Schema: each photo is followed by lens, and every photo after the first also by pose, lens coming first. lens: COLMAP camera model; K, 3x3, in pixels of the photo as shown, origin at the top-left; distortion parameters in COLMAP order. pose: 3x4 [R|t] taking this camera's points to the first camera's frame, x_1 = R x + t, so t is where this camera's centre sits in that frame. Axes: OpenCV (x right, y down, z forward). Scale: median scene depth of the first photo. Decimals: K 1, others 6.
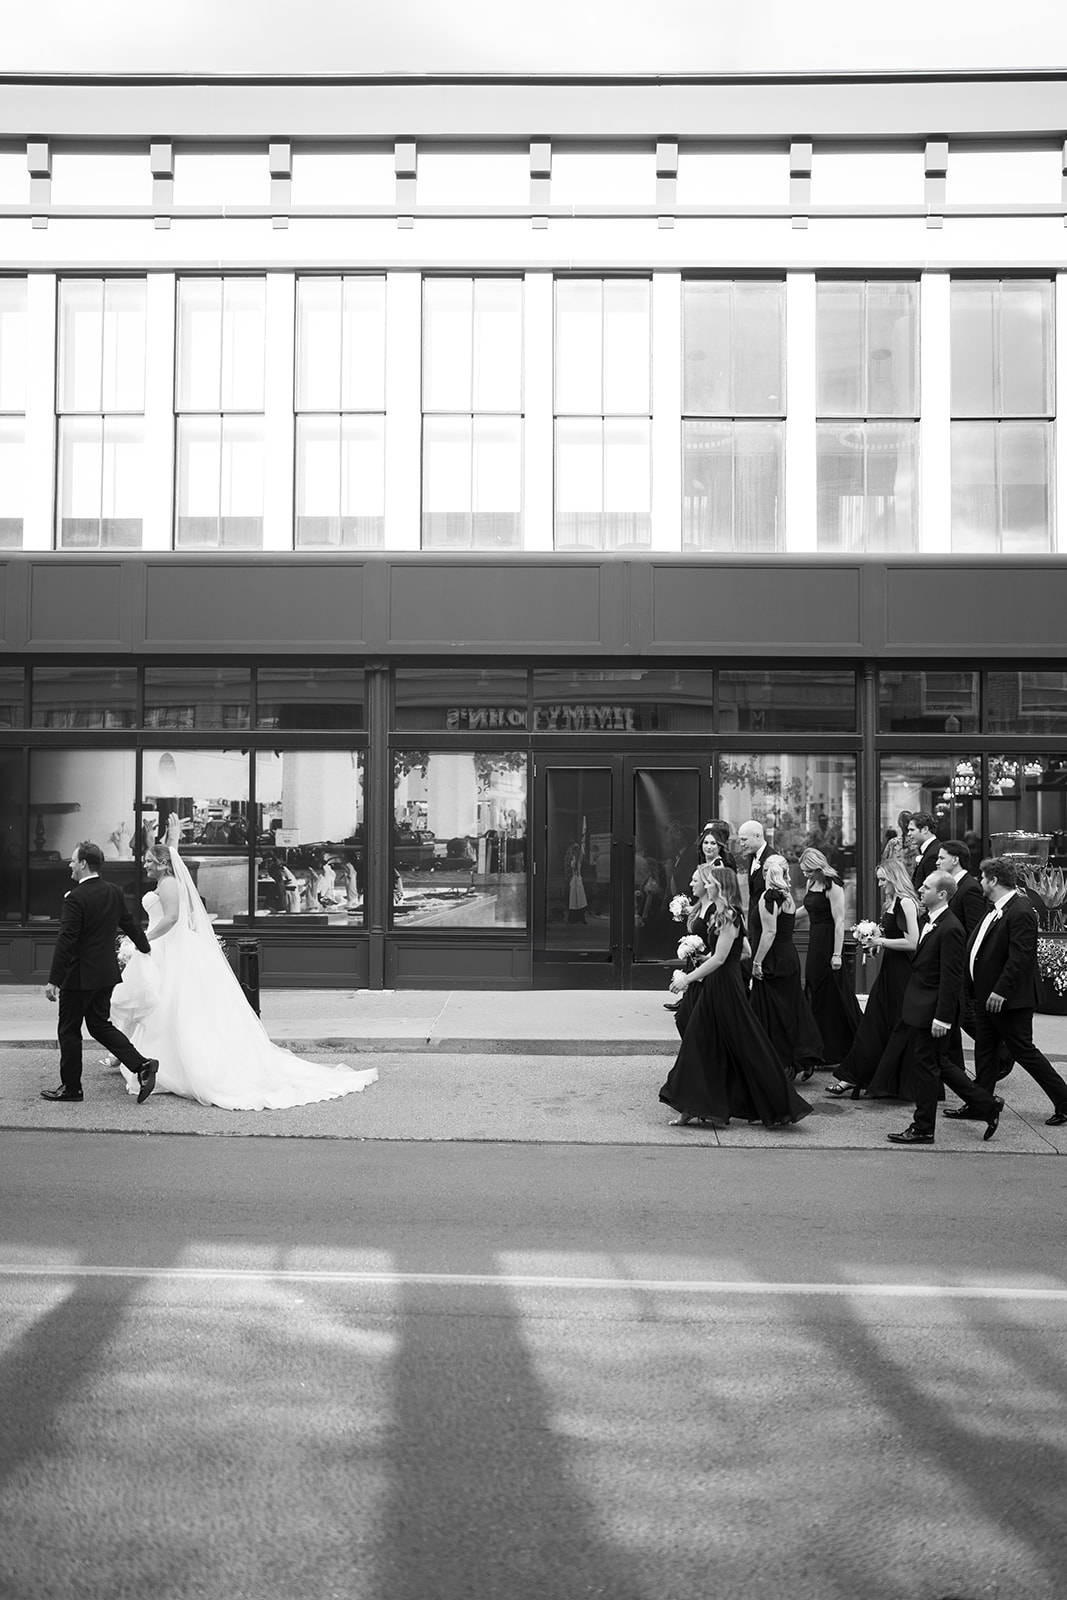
lens RADIAL K [[1573.4, 0, 516.7], [0, 1573.4, 804.6], [0, 0, 1]] dist [-0.034109, 0.000000]
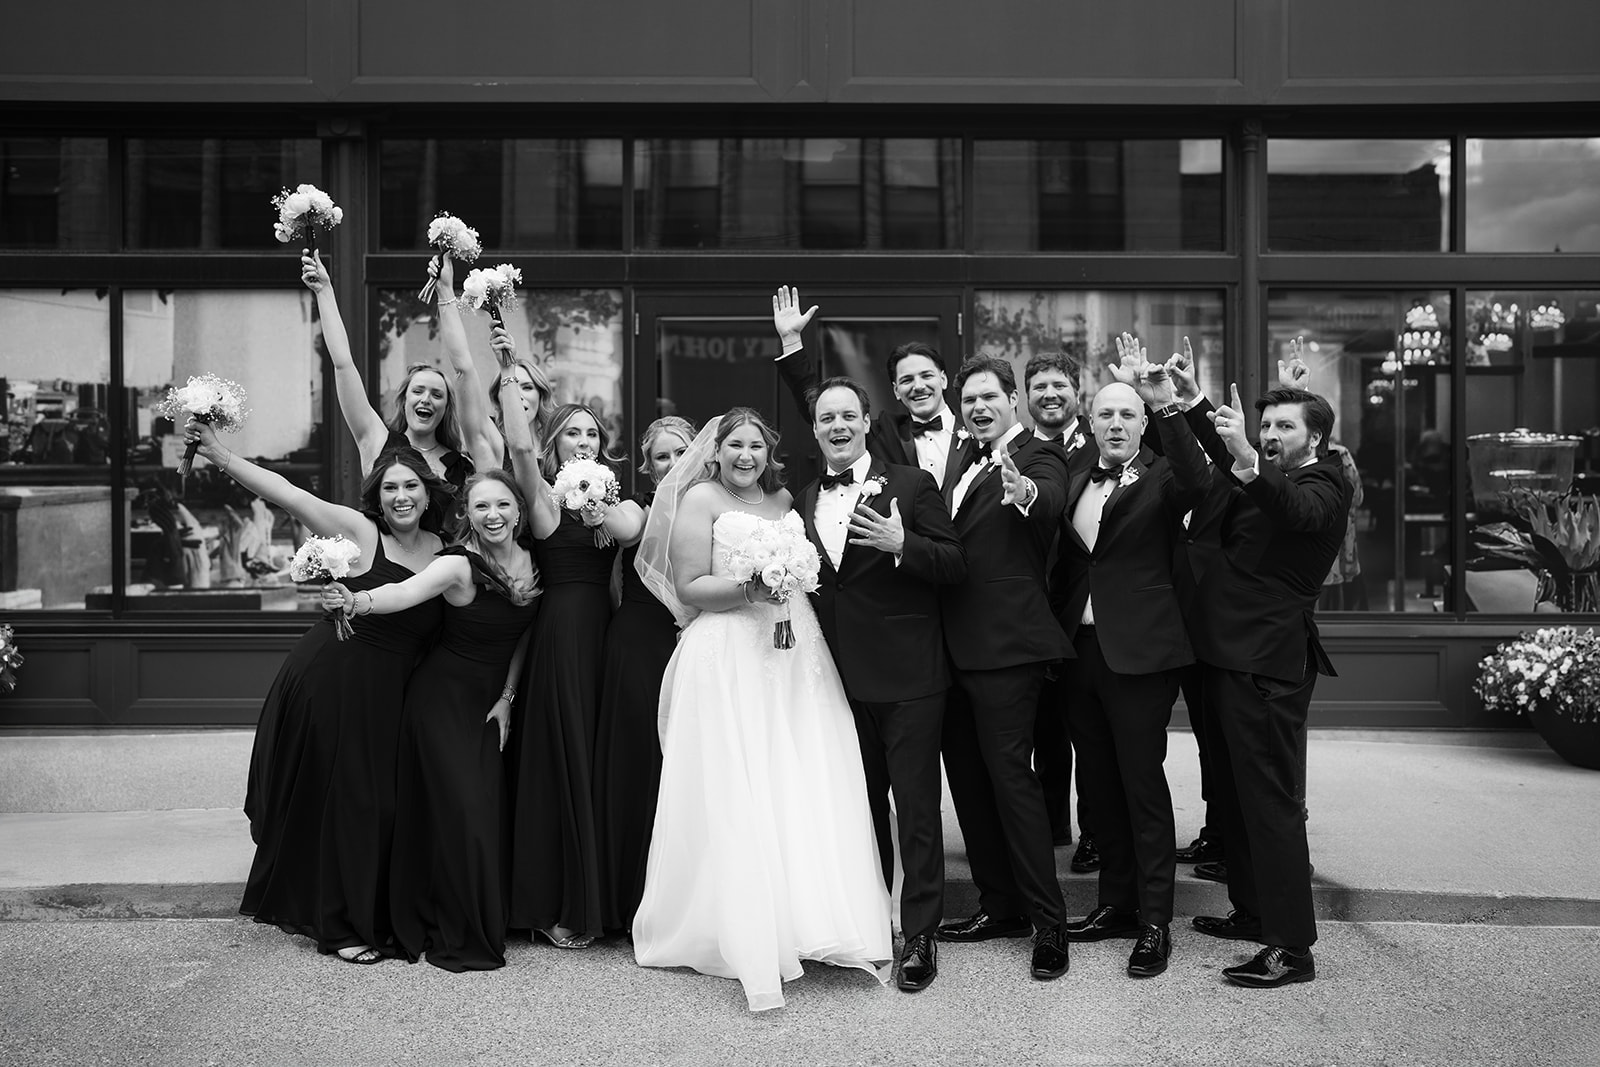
lens RADIAL K [[1573.4, 0, 806.3], [0, 1573.4, 539.4], [0, 0, 1]] dist [-0.034109, 0.000000]
pose [[0.999372, -0.006710, 0.034791, 0.050596], [0.005338, 0.999210, 0.039380, 0.031577], [-0.035027, -0.039169, 0.998618, 0.452134]]
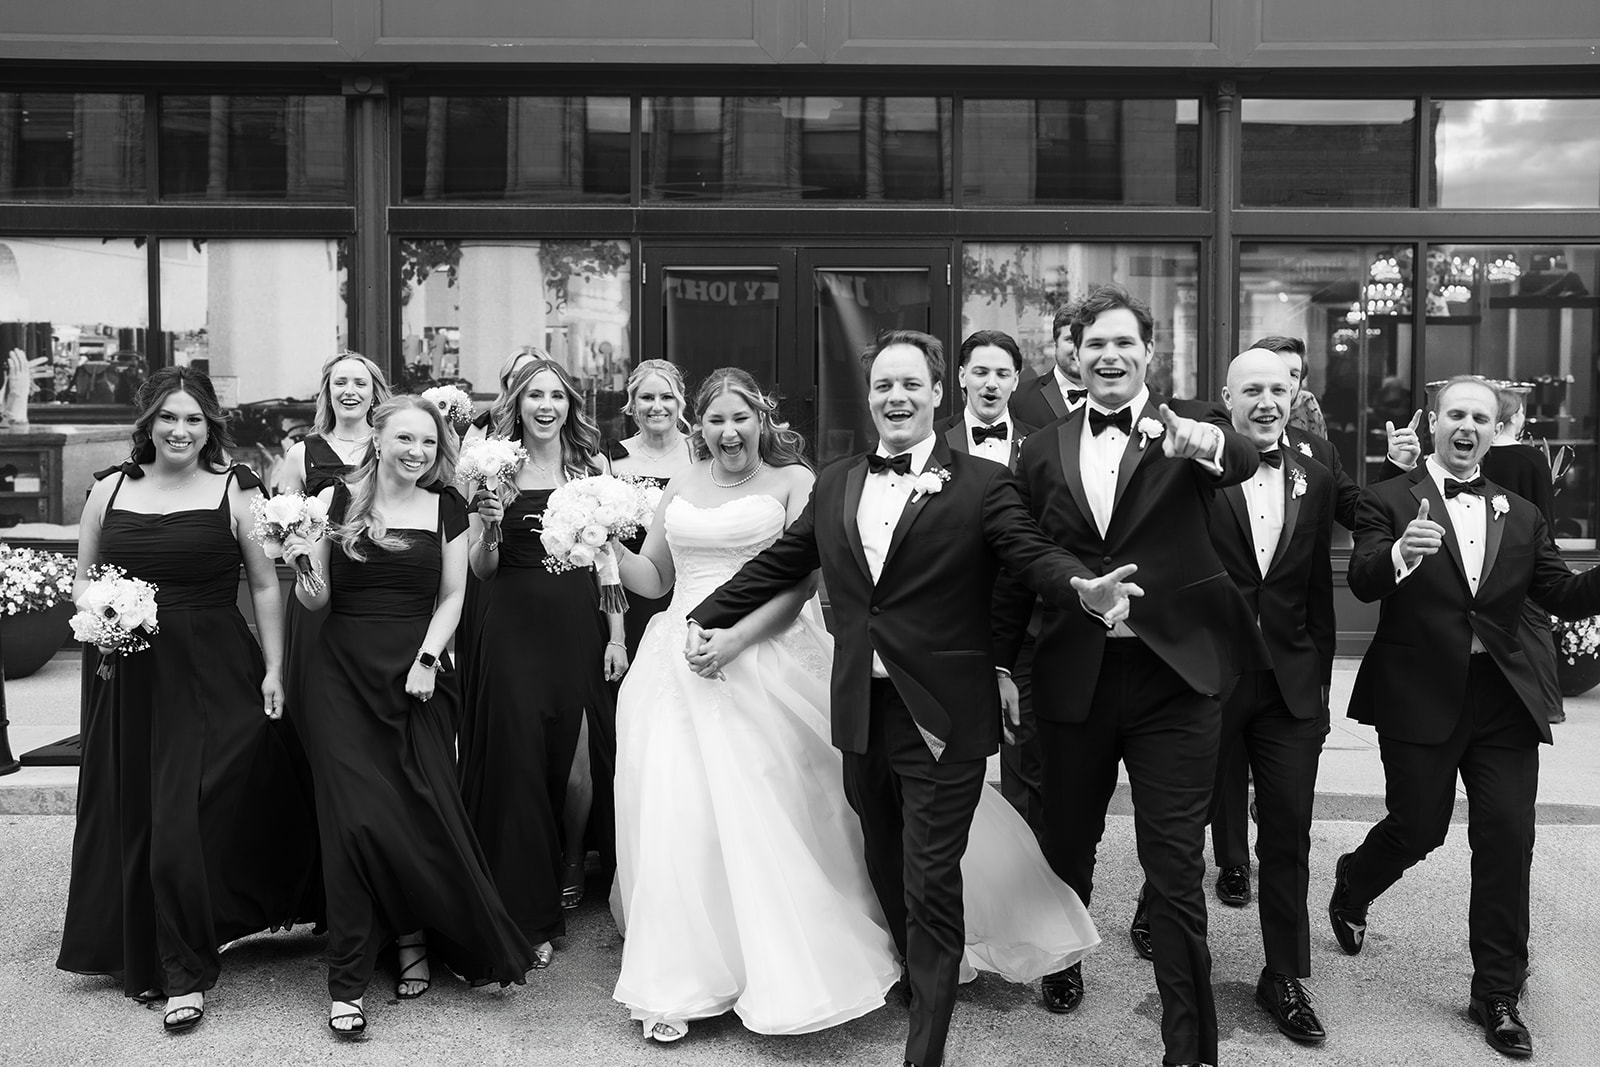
lens RADIAL K [[1573.4, 0, 799.8], [0, 1573.4, 542.6], [0, 0, 1]] dist [-0.034109, 0.000000]
pose [[0.999548, -0.003586, 0.029846, 0.051029], [0.001258, 0.996980, 0.077646, 0.032073], [-0.030035, -0.077573, 0.996534, 0.416269]]
